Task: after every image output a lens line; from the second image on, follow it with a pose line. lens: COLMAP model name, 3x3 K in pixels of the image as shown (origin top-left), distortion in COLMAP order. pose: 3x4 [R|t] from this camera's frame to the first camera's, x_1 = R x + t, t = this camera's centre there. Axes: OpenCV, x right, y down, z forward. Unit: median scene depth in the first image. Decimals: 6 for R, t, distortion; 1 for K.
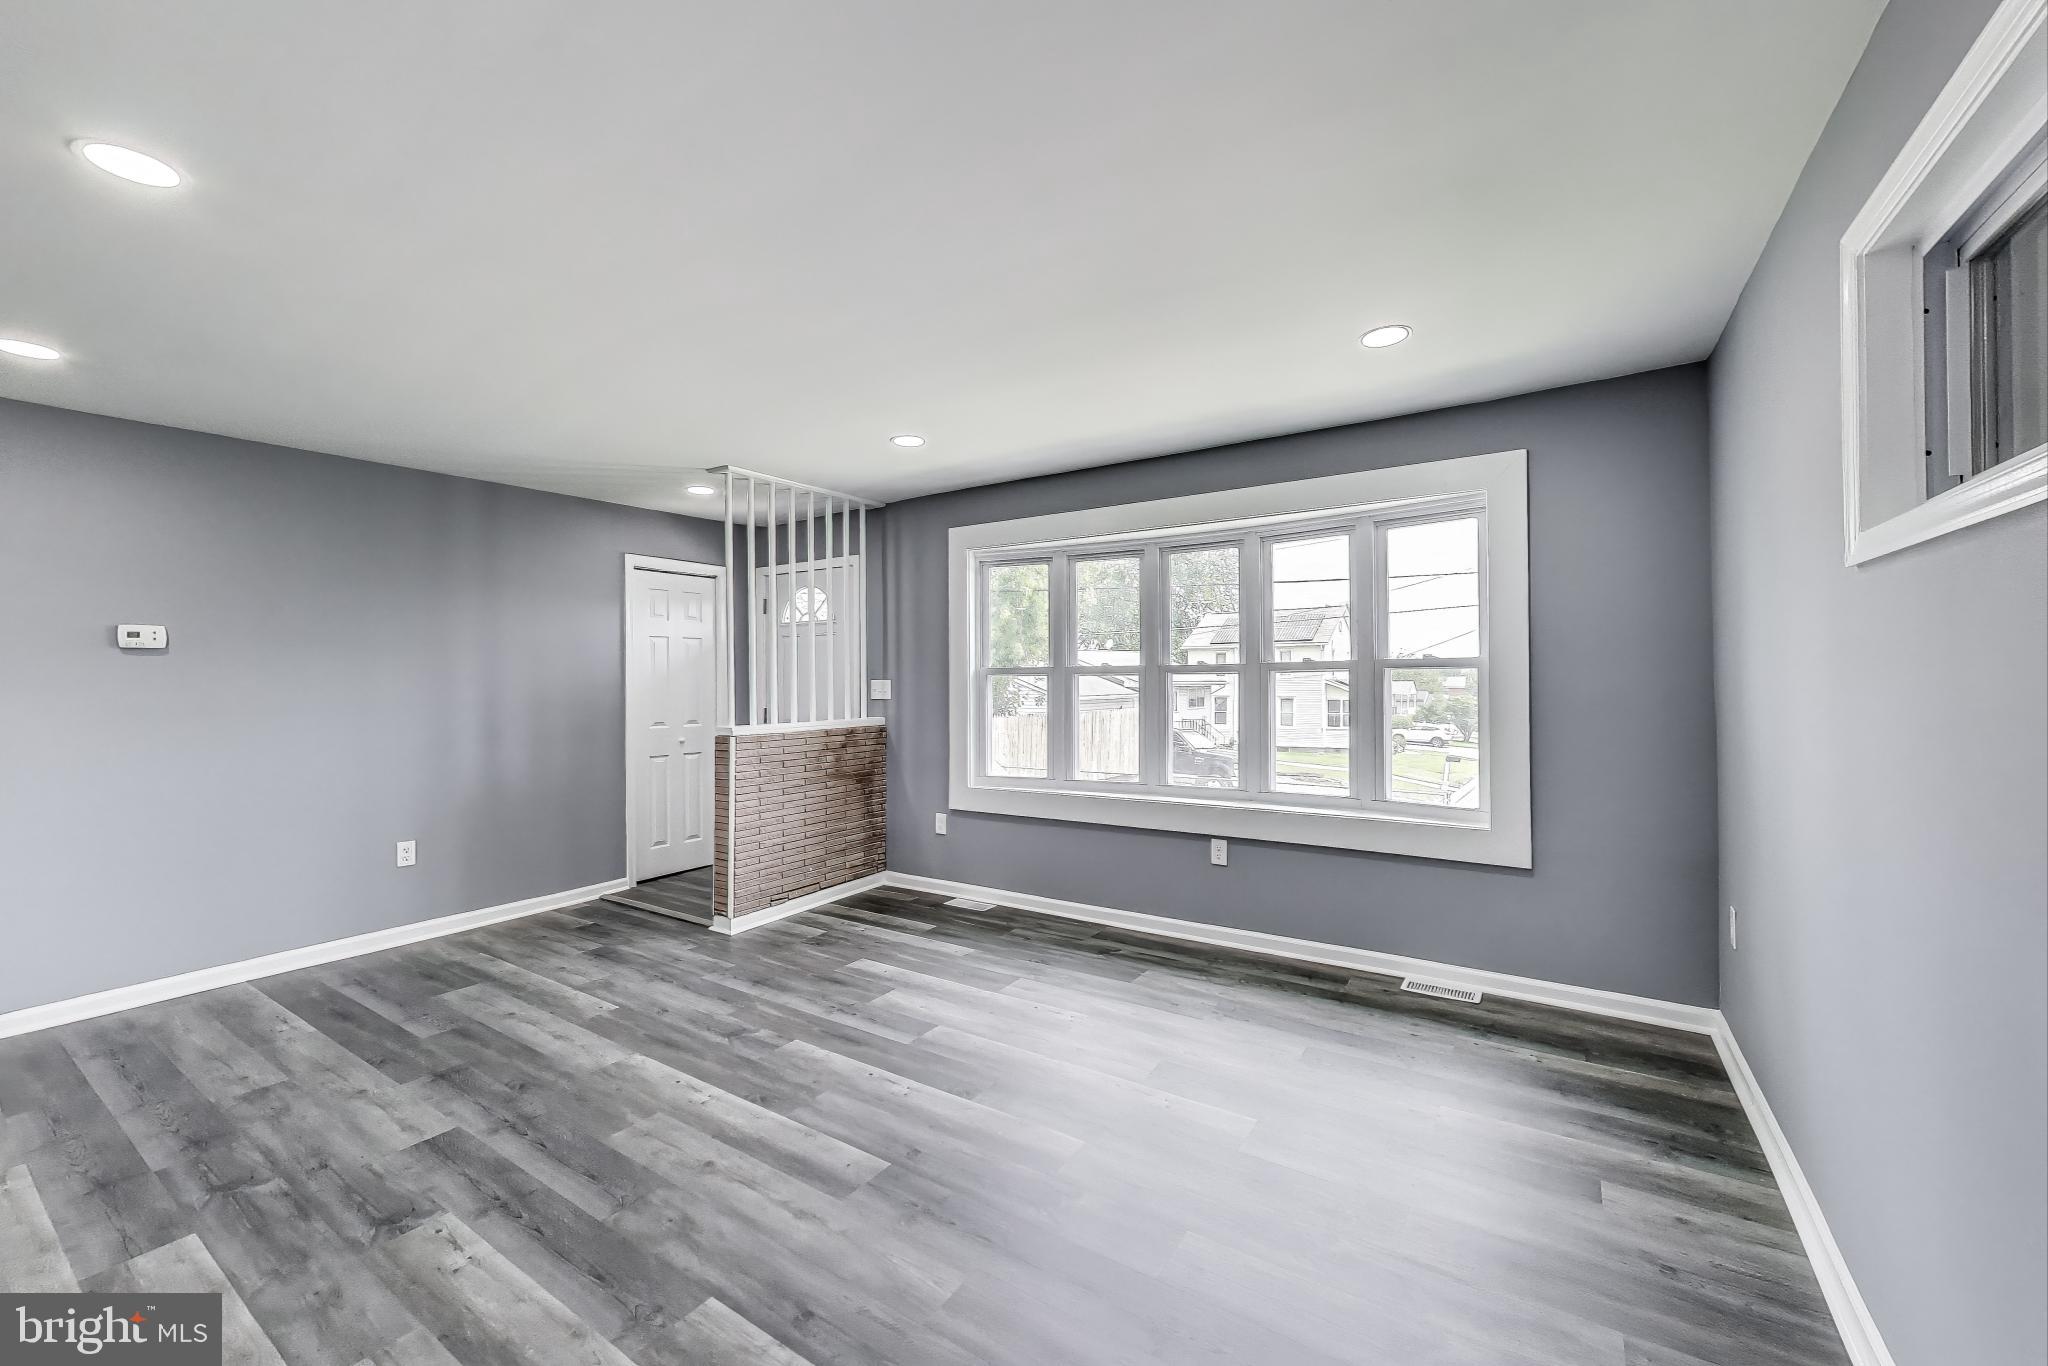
lens RADIAL K [[745.3, 0, 1028.4], [0, 745.3, 674.3], [0, 0, 1]] dist [-0.001389, 0.000292]
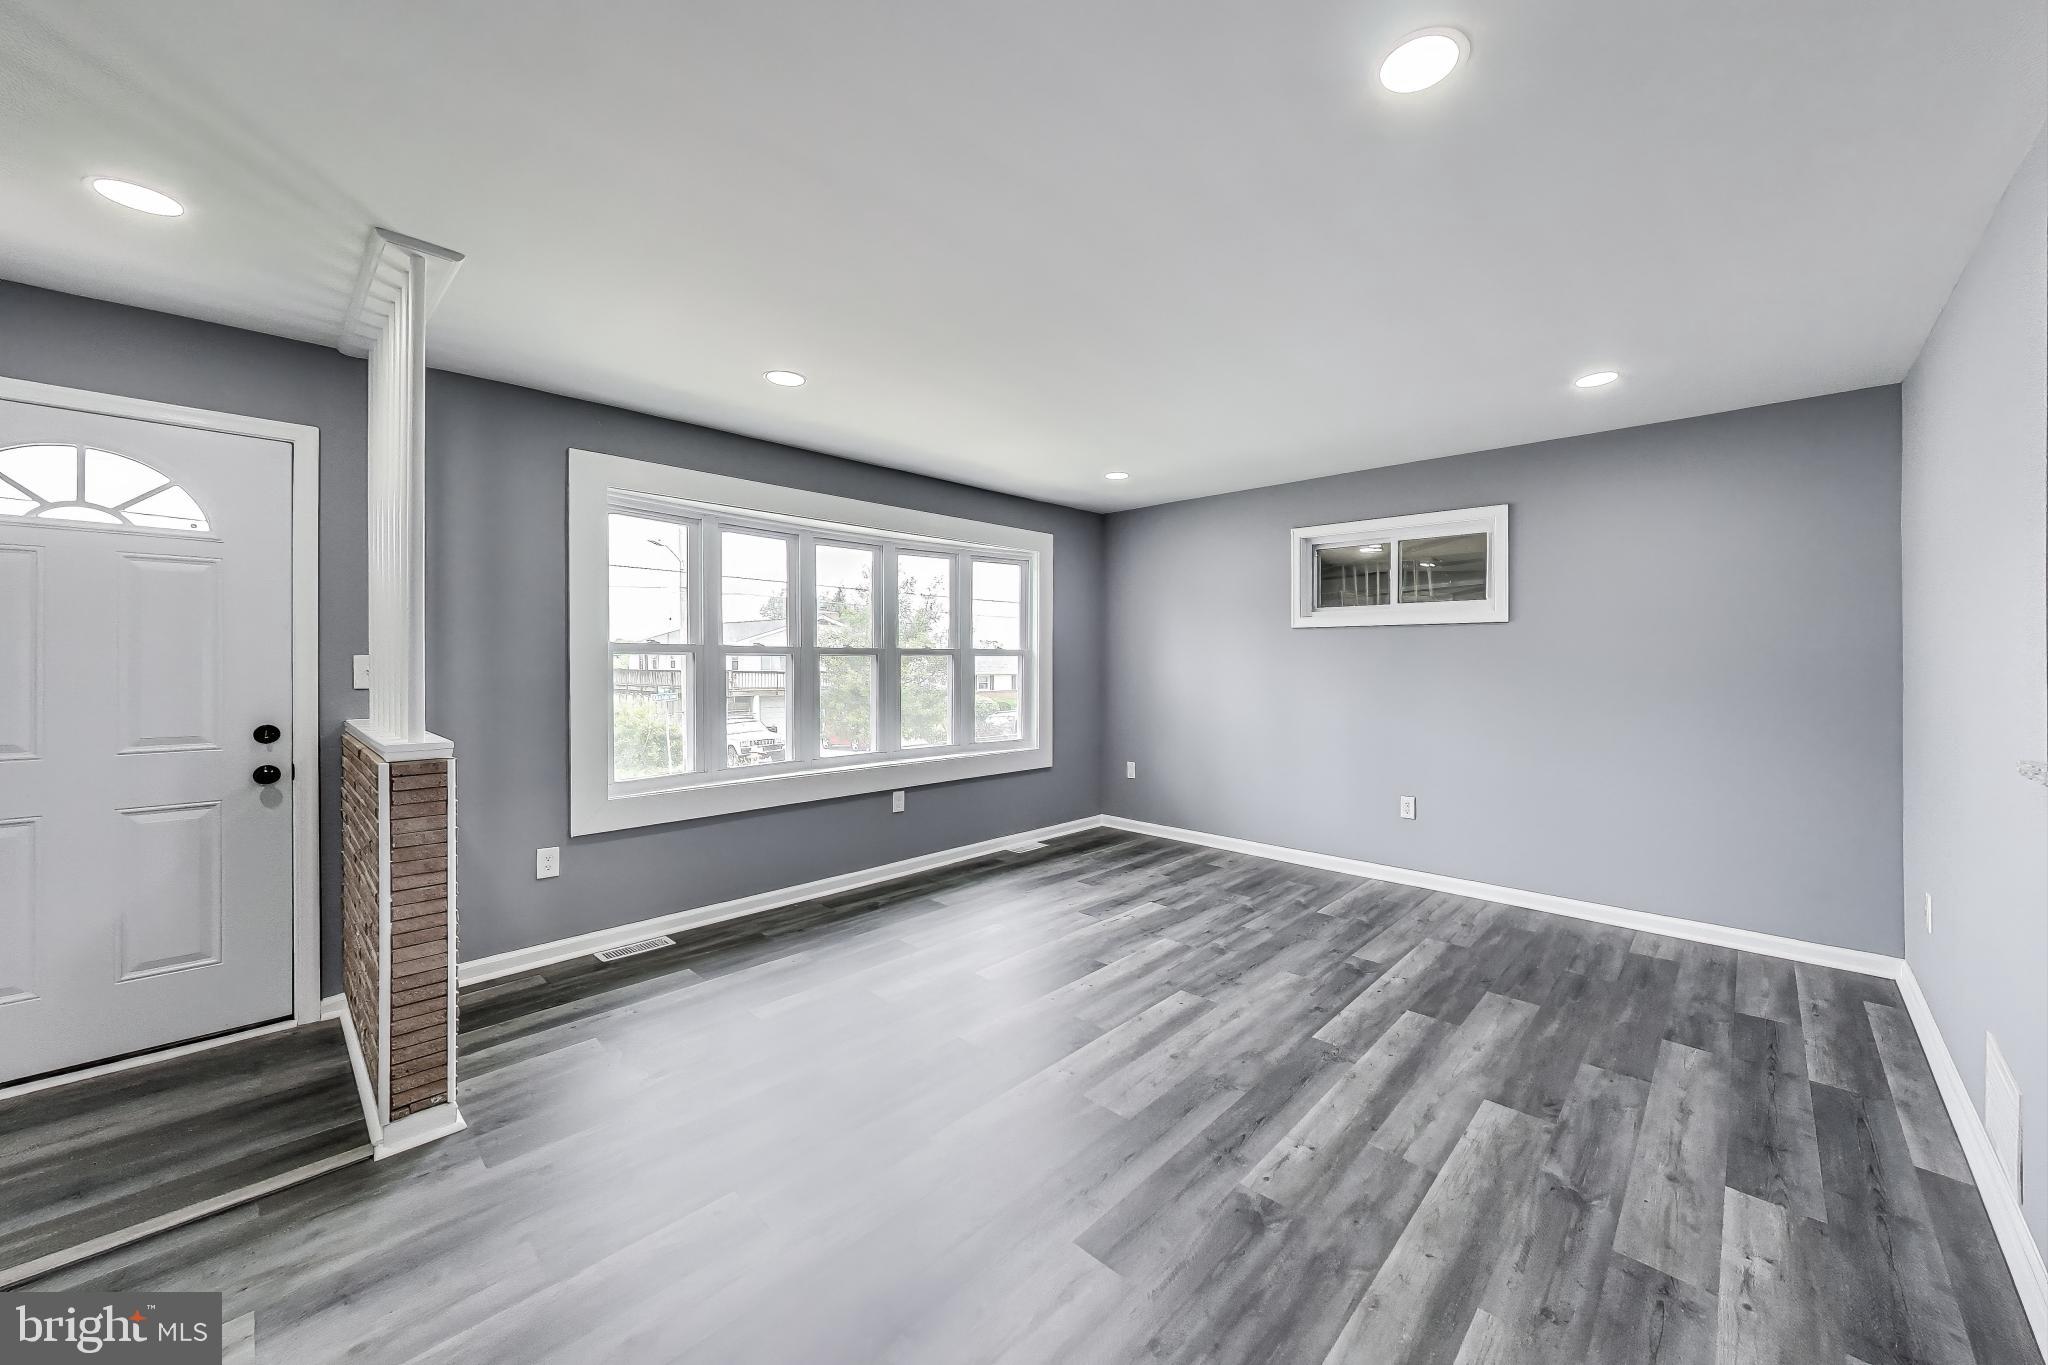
lens RADIAL K [[745.3, 0, 1029.4], [0, 745.3, 673.3], [0, 0, 1]] dist [-0.001389, 0.000292]
pose [[0.216126, -0.006005, 0.976347, -0.966194], [-0.011251, 0.999899, 0.008640, 0.015382], [-0.976301, -0.012852, 0.216036, 0.568099]]
